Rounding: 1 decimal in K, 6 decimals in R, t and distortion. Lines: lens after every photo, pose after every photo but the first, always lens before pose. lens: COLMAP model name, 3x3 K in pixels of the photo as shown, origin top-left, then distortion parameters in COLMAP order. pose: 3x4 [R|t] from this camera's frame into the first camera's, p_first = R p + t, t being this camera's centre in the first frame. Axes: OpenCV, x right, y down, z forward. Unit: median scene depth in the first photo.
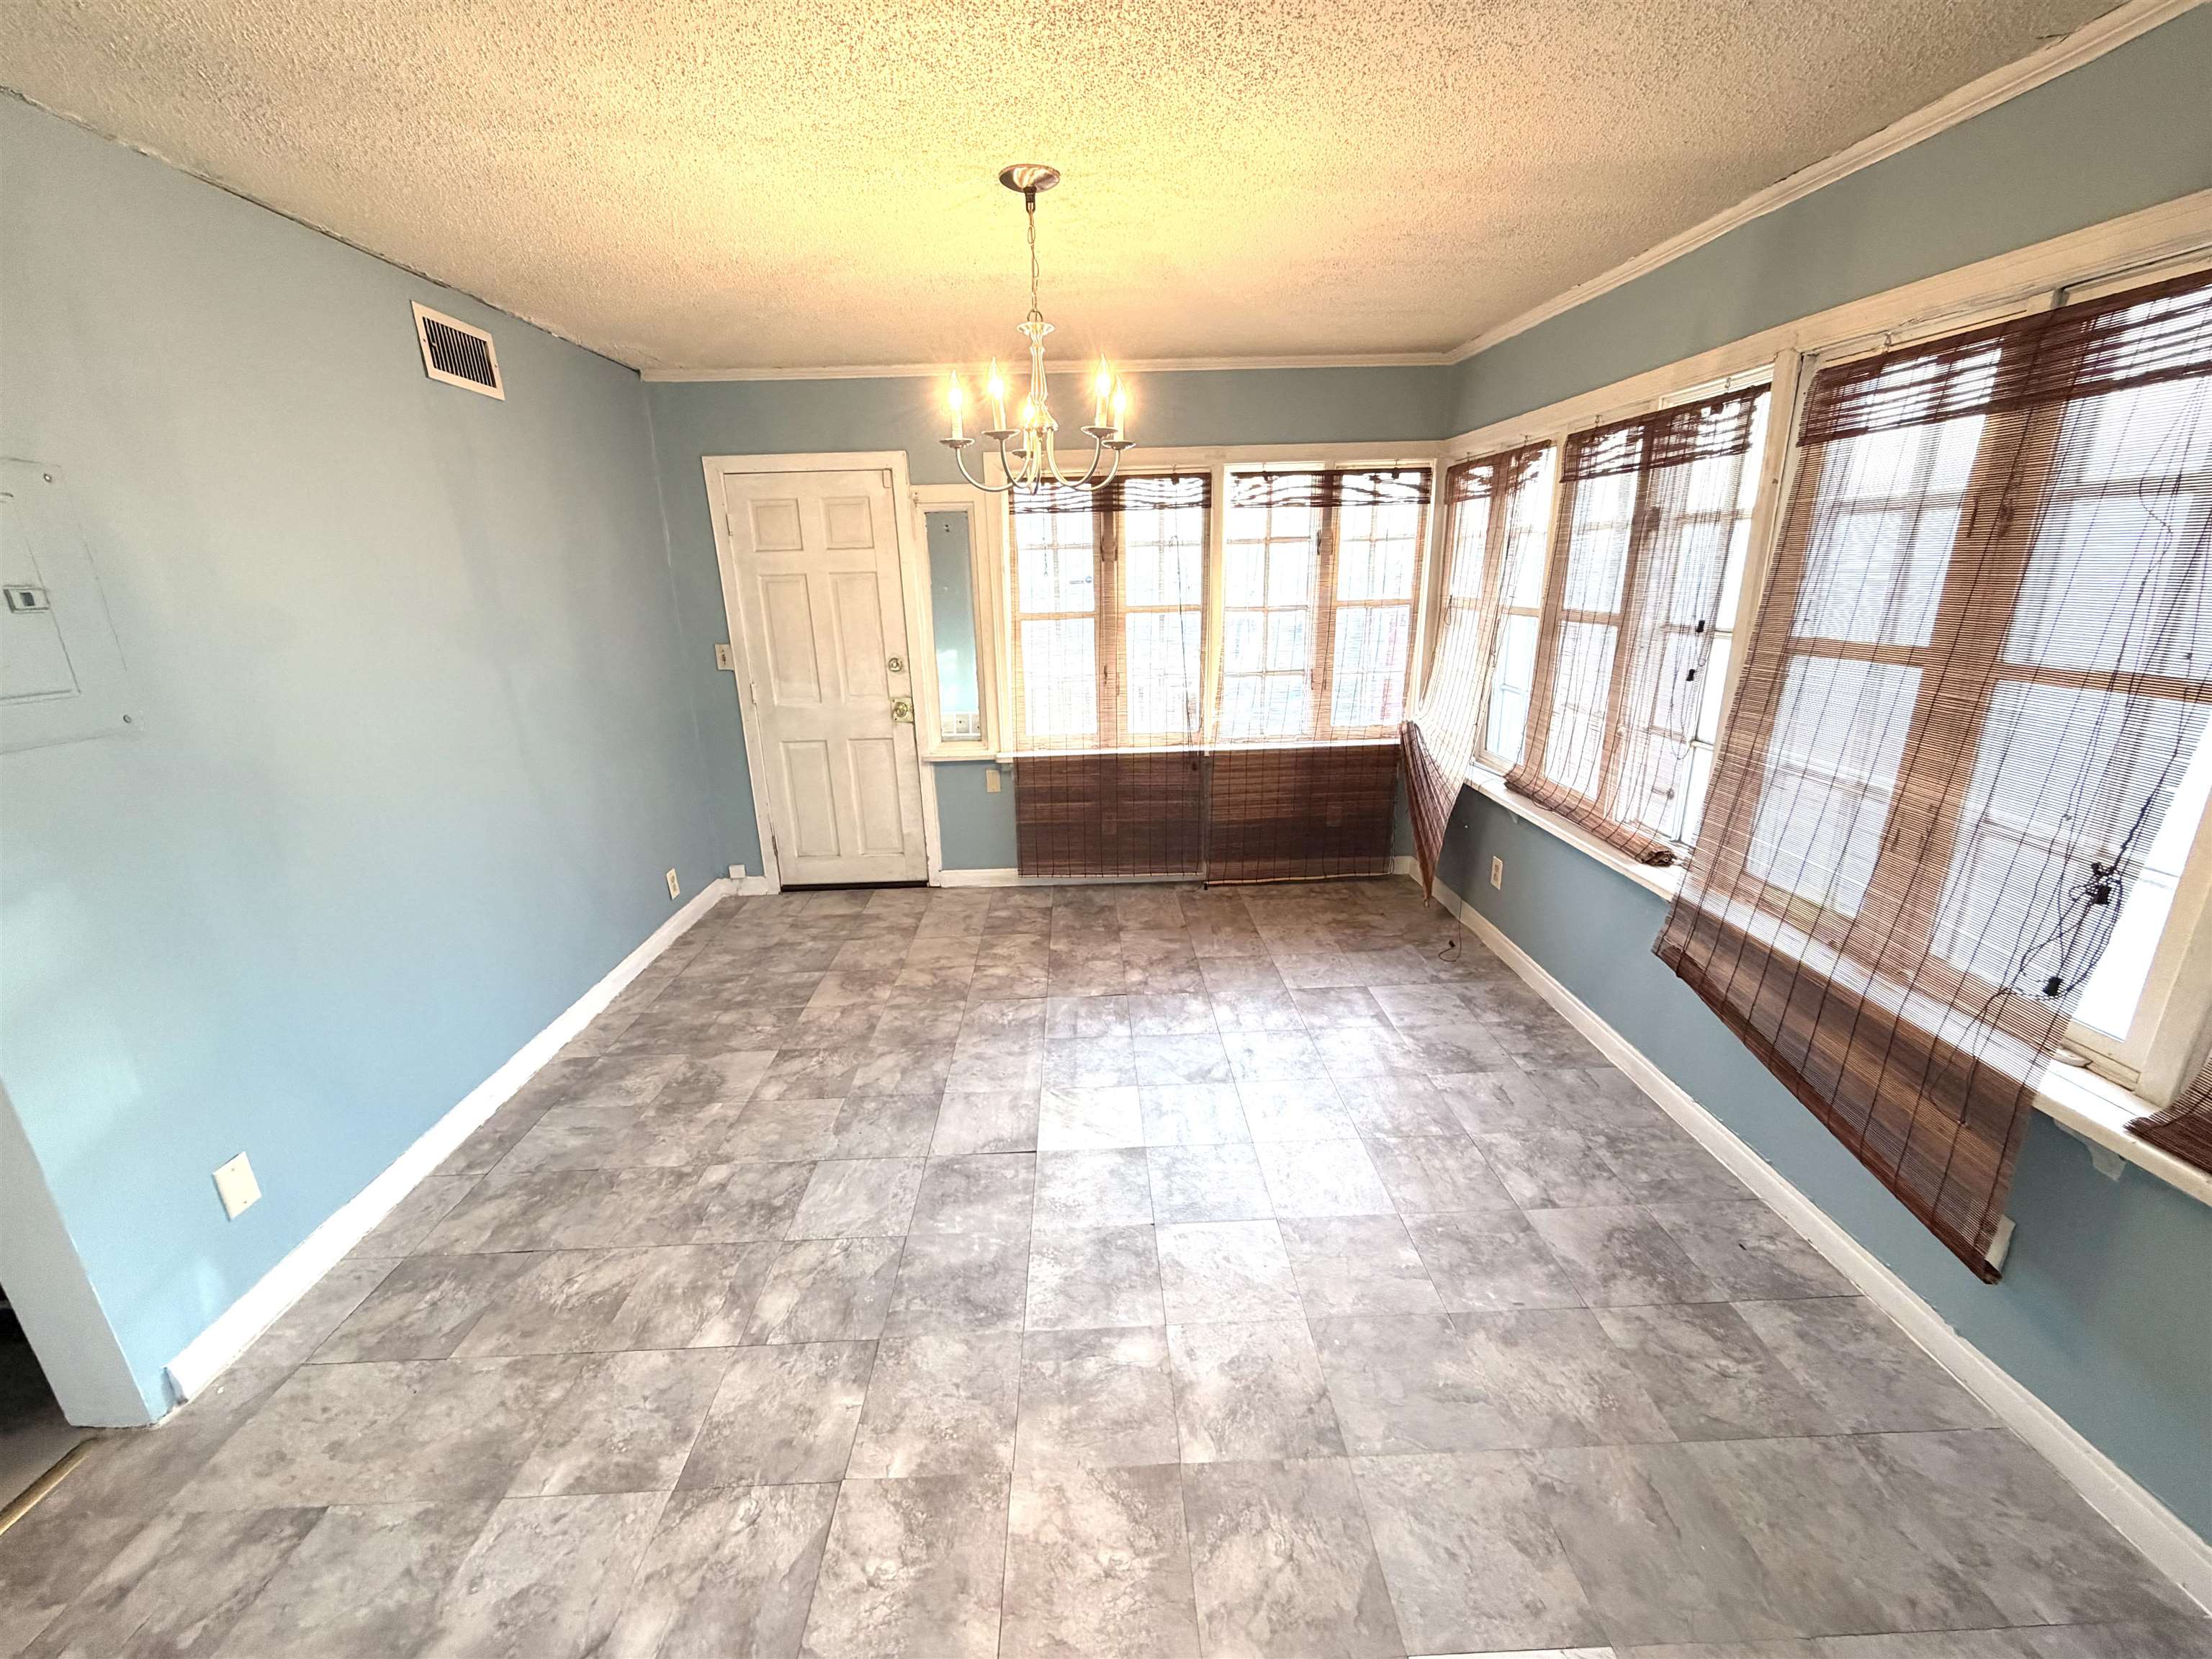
lens RADIAL K [[879.3, 0, 1106.7], [0, 879.3, 834.7], [0, 0, 1]] dist [-0.000986, 0.001171]
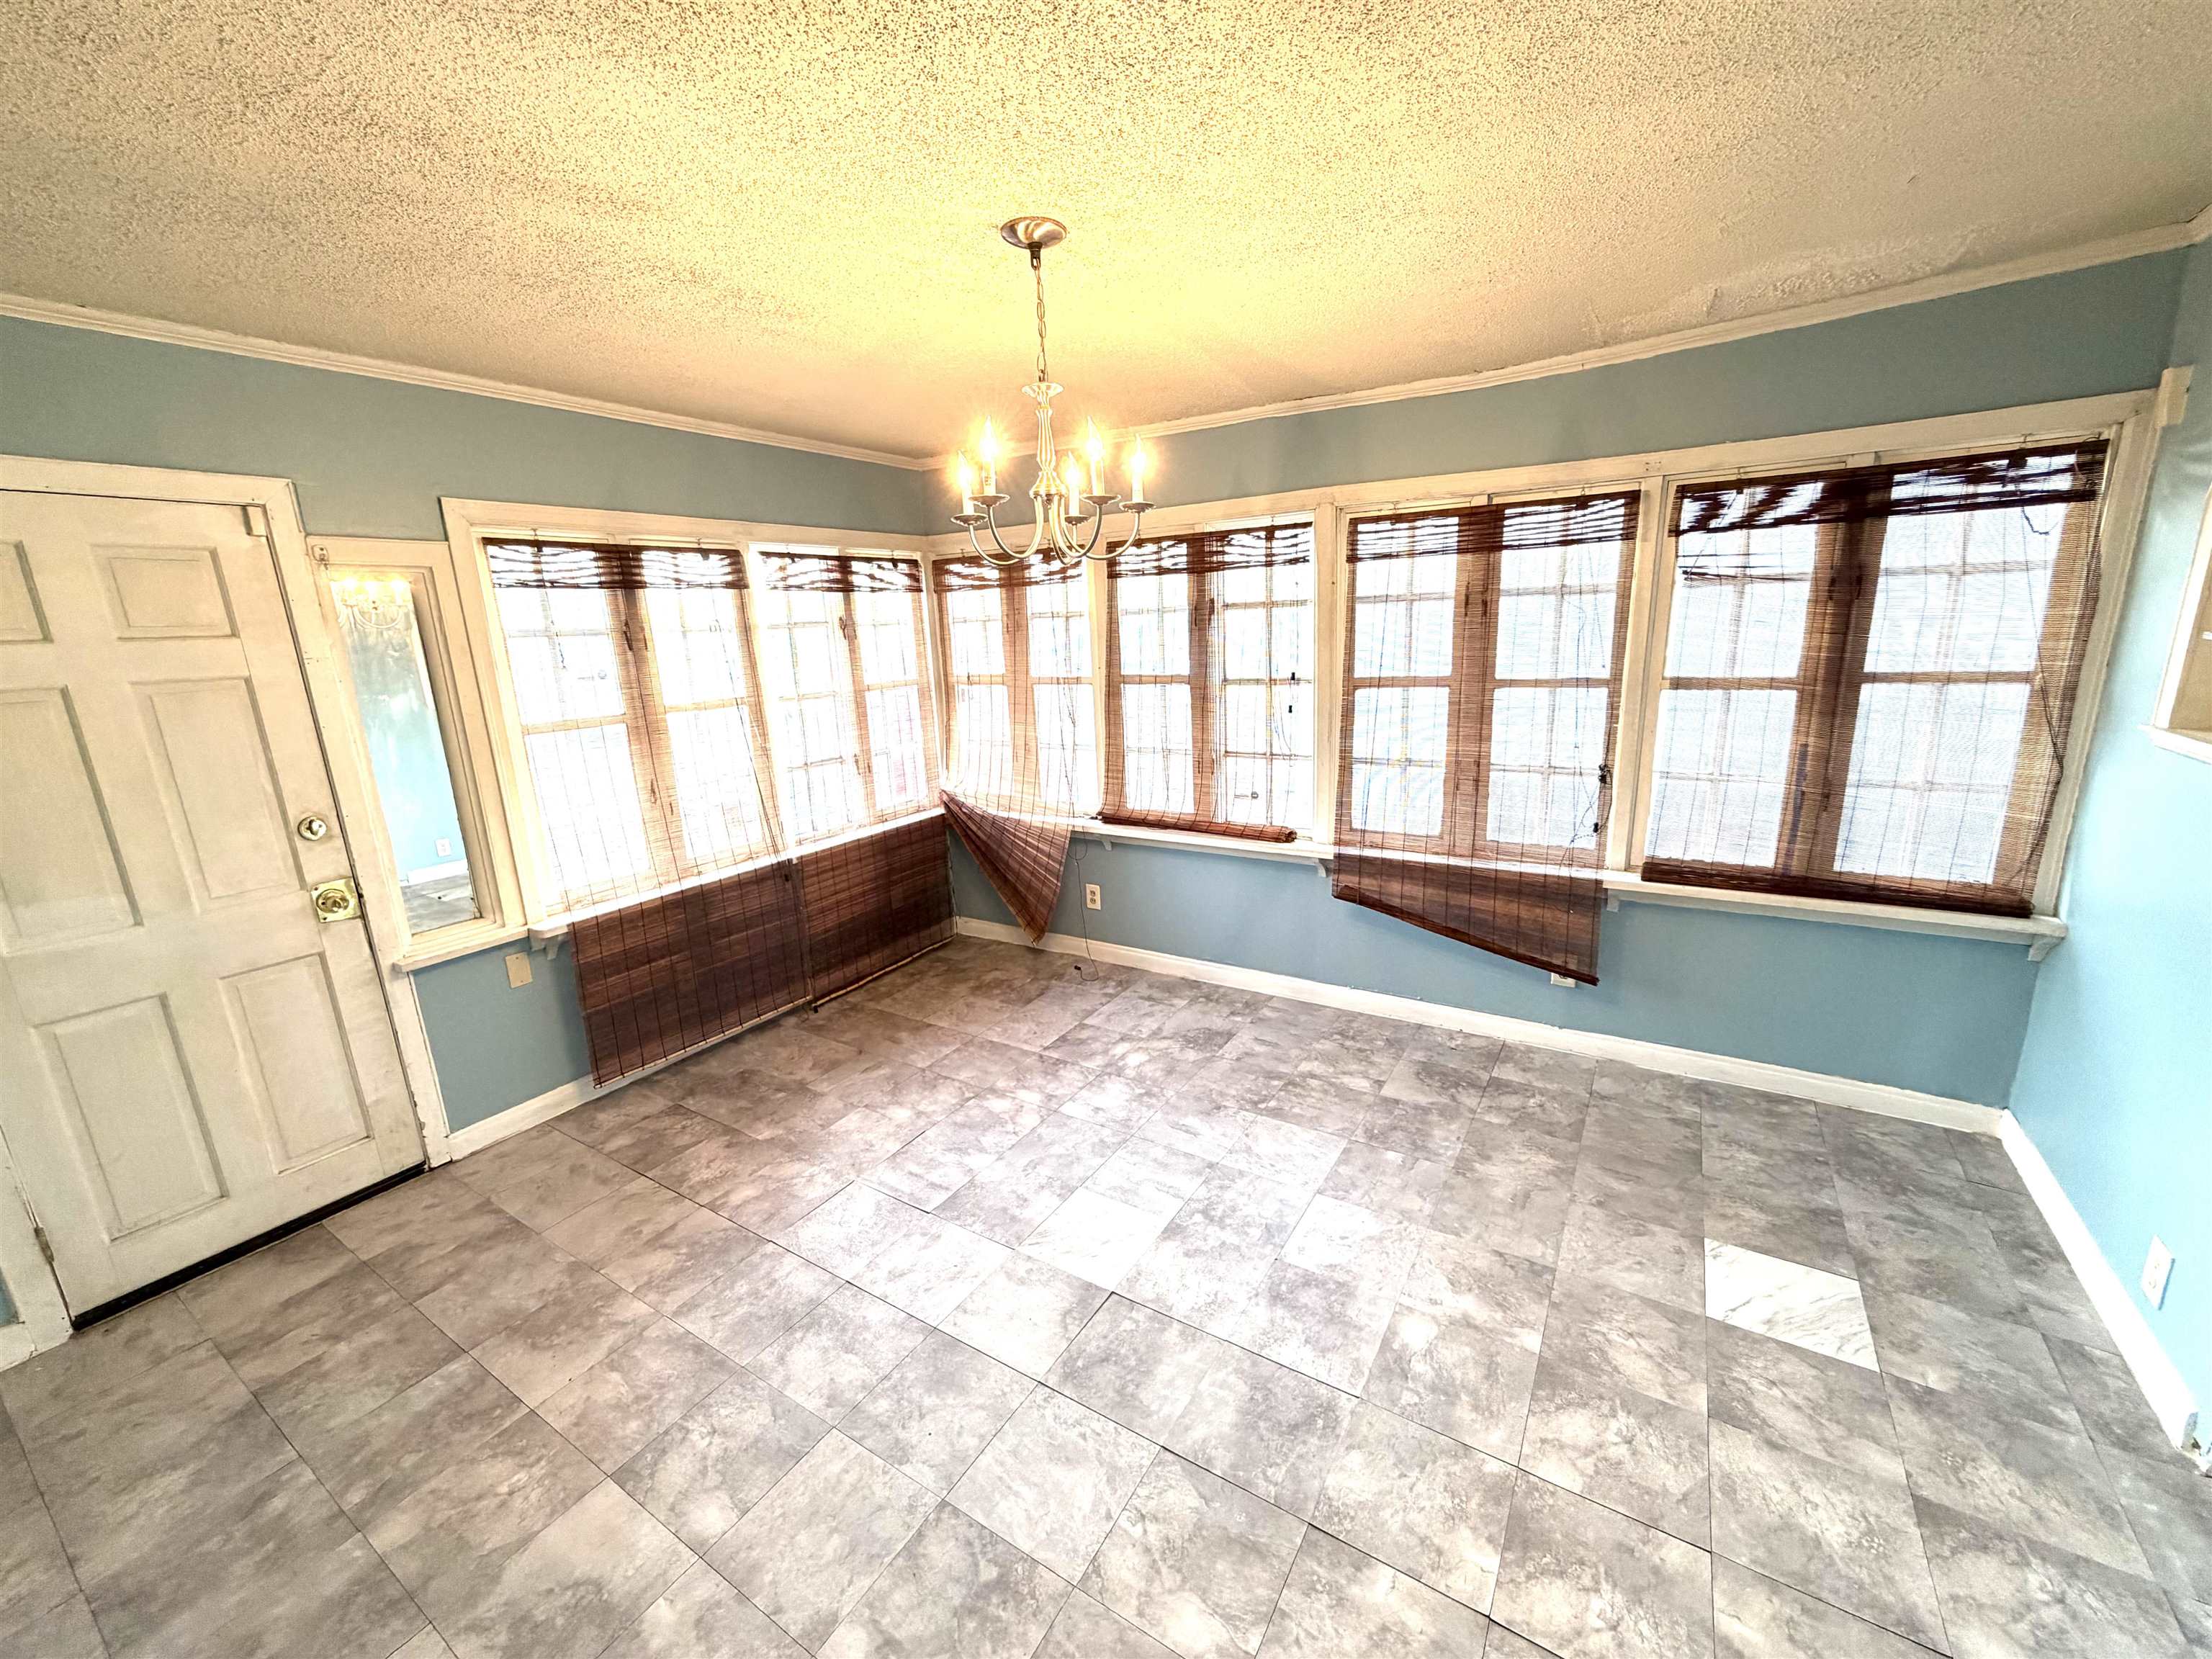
lens RADIAL K [[879.3, 0, 1103.0], [0, 879.3, 831.4], [0, 0, 1]] dist [-0.000986, 0.001171]
pose [[0.563392, -0.188460, 0.804408, -0.509728], [0.269885, 0.962204, 0.036406, -0.085163], [-0.780866, 0.196587, 0.592960, 0.286101]]
